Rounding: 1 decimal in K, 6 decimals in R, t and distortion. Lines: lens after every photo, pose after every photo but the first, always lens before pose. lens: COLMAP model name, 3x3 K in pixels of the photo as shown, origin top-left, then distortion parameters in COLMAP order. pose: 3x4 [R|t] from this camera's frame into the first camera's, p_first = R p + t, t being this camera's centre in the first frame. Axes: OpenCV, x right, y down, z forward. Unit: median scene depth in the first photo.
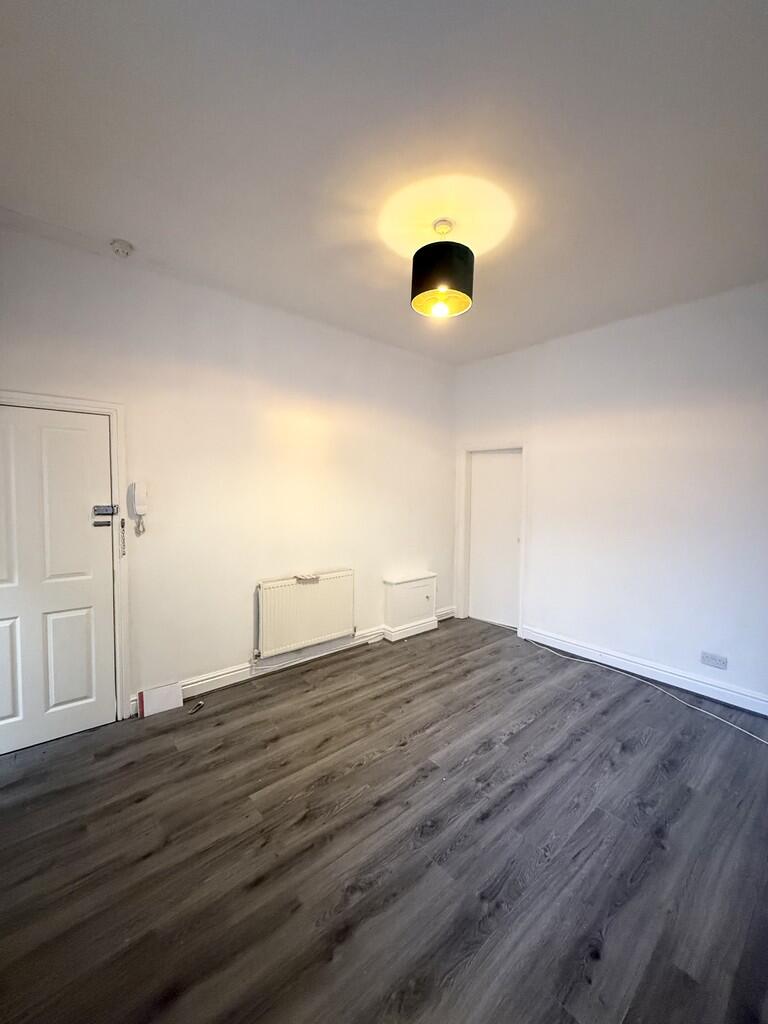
lens RADIAL K [[407.3, 0, 386.7], [0, 407.3, 508.7], [0, 0, 1]] dist [0.000966, 0.000565]
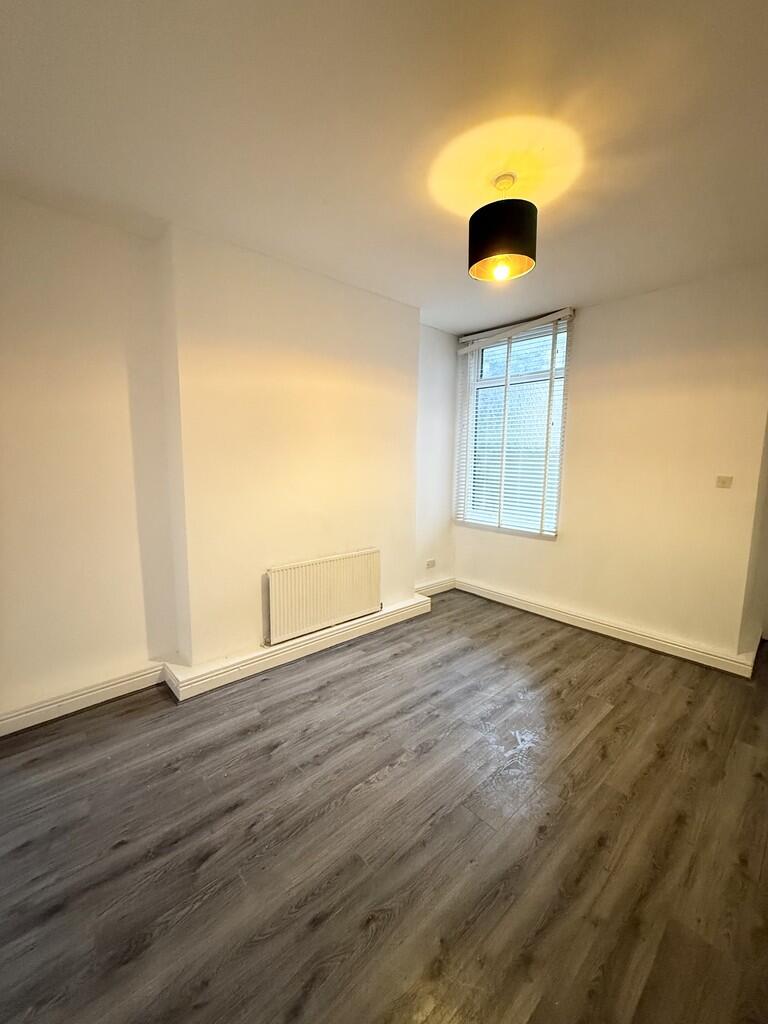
lens RADIAL K [[407.3, 0, 381.4], [0, 407.3, 512.0], [0, 0, 1]] dist [0.000966, 0.000565]
pose [[-0.999476, -0.022670, -0.023124, 0.424443], [-0.026606, 0.981936, 0.187331, -0.120656], [0.018460, 0.187848, -0.982025, 2.032870]]
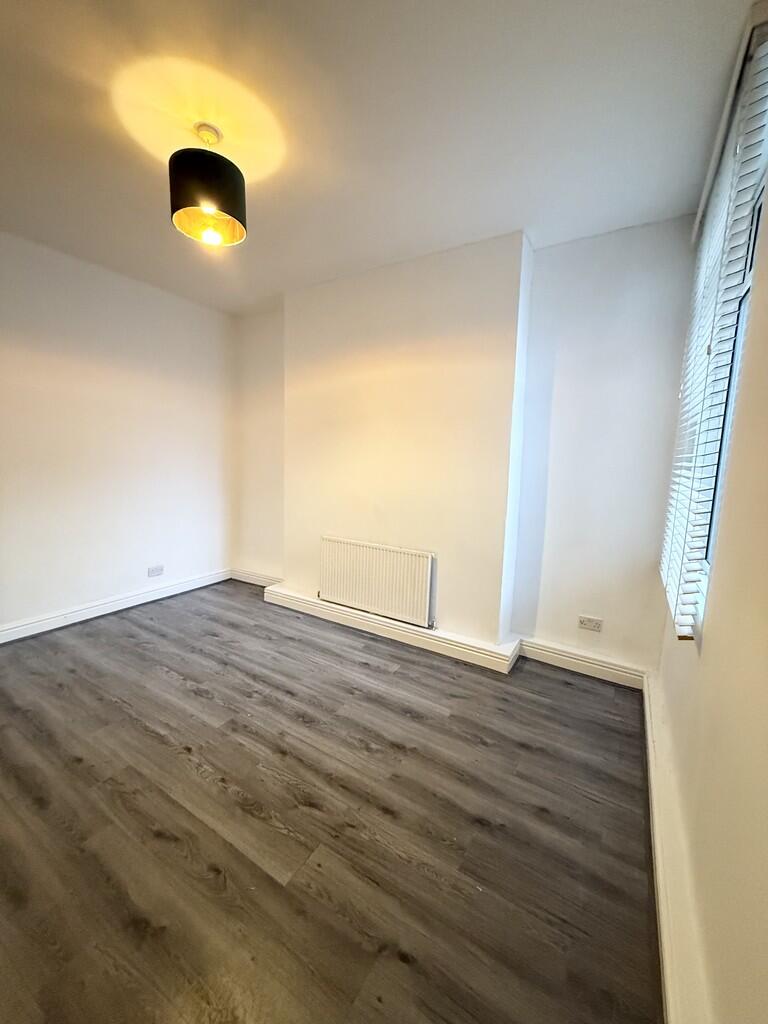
lens RADIAL K [[407.3, 0, 382.2], [0, 407.3, 510.0], [0, 0, 1]] dist [0.000966, 0.000565]
pose [[-0.303675, -0.147612, 0.941271, -0.898351], [0.016893, 0.986936, 0.160224, -0.034355], [-0.952626, 0.064557, -0.297215, 0.952463]]
